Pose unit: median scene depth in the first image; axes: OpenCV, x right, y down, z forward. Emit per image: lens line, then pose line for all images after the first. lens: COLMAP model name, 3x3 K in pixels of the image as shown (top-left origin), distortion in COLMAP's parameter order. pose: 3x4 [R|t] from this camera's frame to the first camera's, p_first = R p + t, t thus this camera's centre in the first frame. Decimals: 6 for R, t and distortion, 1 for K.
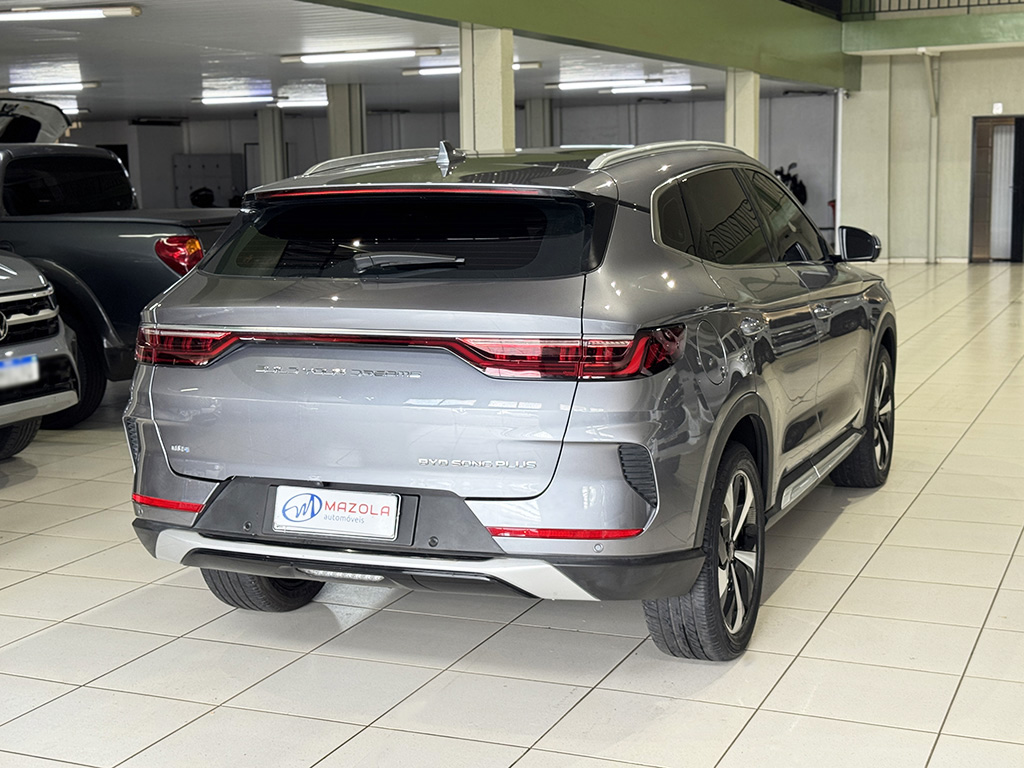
lens RADIAL K [[1506.7, 0, 510.4], [0, 1506.7, 383.4], [0, 0, 1]] dist [0.127457, 0.000000]
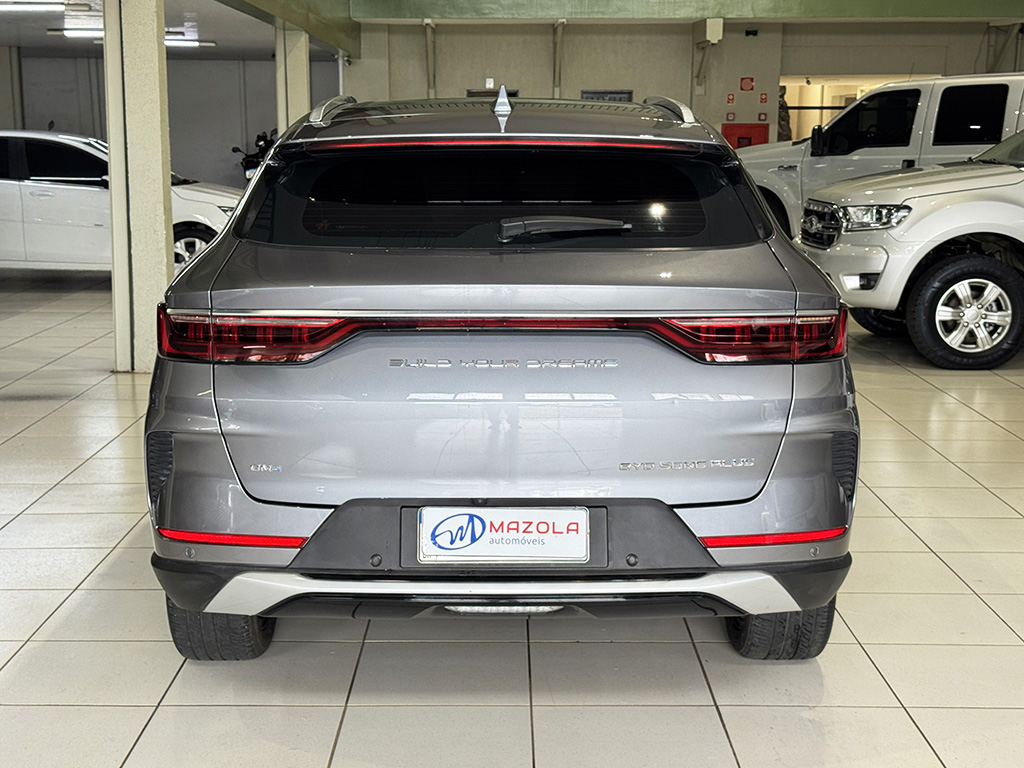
lens RADIAL K [[1506.7, 0, 513.1], [0, 1506.7, 384.6], [0, 0, 1]] dist [0.127457, 0.000000]
pose [[0.913637, -0.042467, 0.404306, -0.415672], [0.033844, 0.999022, 0.028453, -0.018039], [-0.405119, -0.012312, 0.914181, 0.236252]]
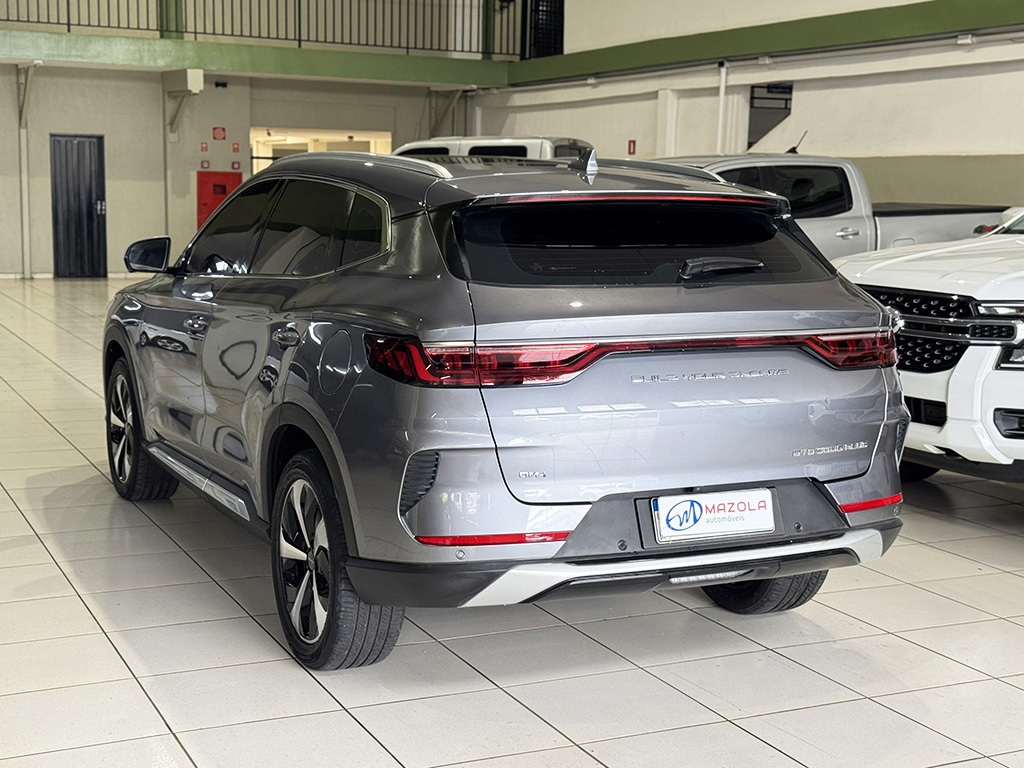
lens RADIAL K [[1506.7, 0, 505.8], [0, 1506.7, 378.4], [0, 0, 1]] dist [0.127457, 0.000000]
pose [[0.655192, -0.065210, 0.752643, -0.911756], [0.076883, 0.996851, 0.019440, -0.034028], [-0.751540, 0.045129, 0.658142, 0.411765]]
